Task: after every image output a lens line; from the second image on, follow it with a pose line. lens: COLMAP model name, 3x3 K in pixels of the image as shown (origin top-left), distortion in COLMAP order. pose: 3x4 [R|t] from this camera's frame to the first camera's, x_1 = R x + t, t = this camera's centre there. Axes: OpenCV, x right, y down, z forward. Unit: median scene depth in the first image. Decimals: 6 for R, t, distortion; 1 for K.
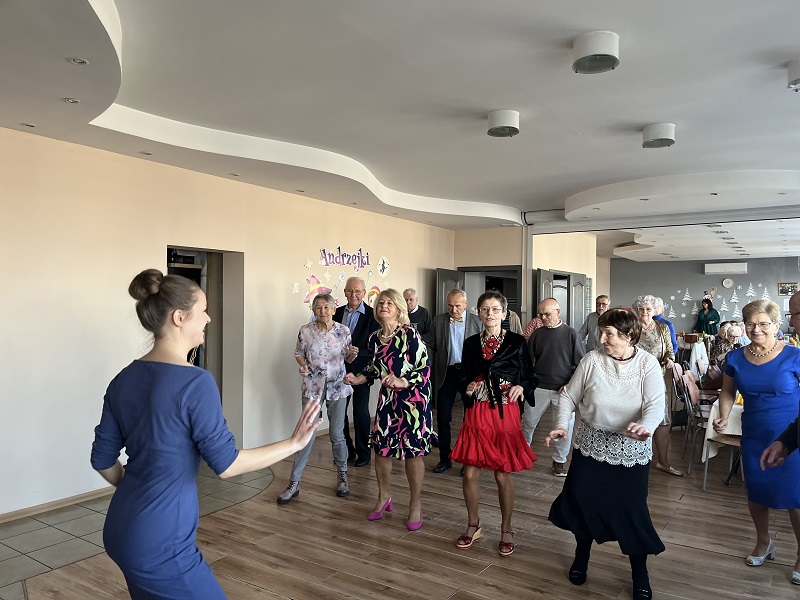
lens RADIAL K [[588.2, 0, 404.3], [0, 588.2, 310.7], [0, 0, 1]] dist [0.036113, -0.039797]
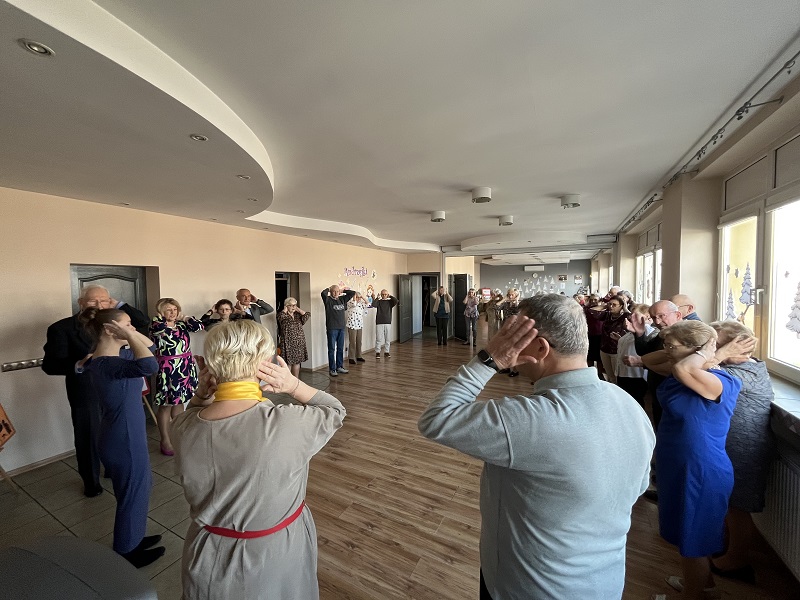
lens RADIAL K [[311.9, 0, 399.6], [0, 311.9, 299.3], [0, 0, 1]] dist [-0.007118, 0.000661]
pose [[0.995755, -0.022705, 0.089197, -0.075878], [0.019194, 0.999014, 0.040029, -0.054159], [-0.090018, -0.038147, 0.995209, -0.131864]]
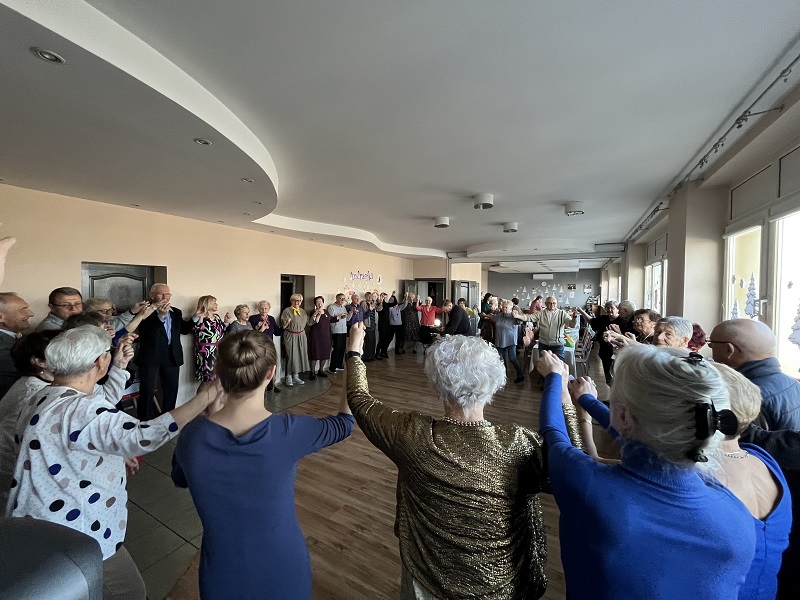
lens RADIAL K [[311.9, 0, 399.8], [0, 311.9, 299.4], [0, 0, 1]] dist [-0.007118, 0.000661]
pose [[0.998028, 0.000739, 0.062763, -0.055465], [-0.002058, 0.999778, 0.020951, -0.049126], [-0.062733, -0.021039, 0.997809, -0.138093]]
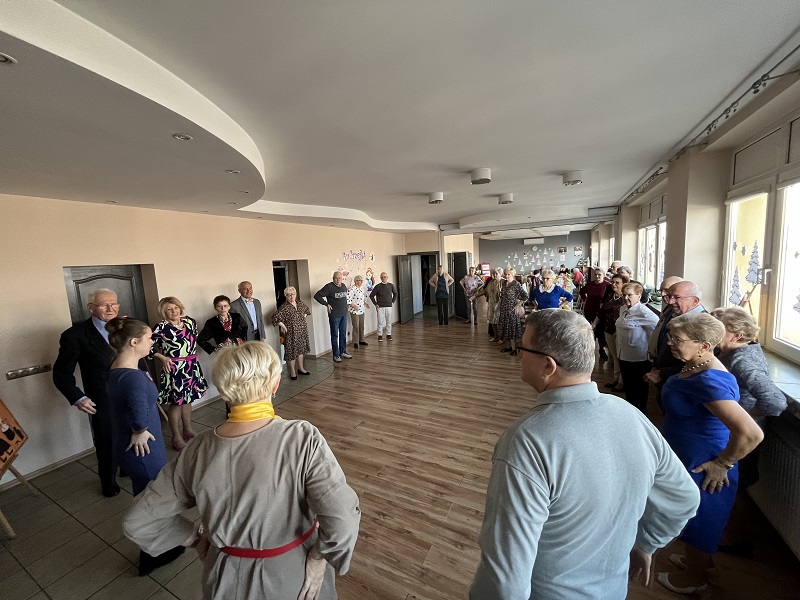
lens RADIAL K [[311.9, 0, 399.3], [0, 311.9, 297.7], [0, 0, 1]] dist [-0.007118, 0.000661]
pose [[0.993733, -0.069908, 0.087218, -0.077886], [0.060070, 0.992034, 0.110728, -0.084253], [-0.094264, -0.104795, 0.990016, -0.121102]]
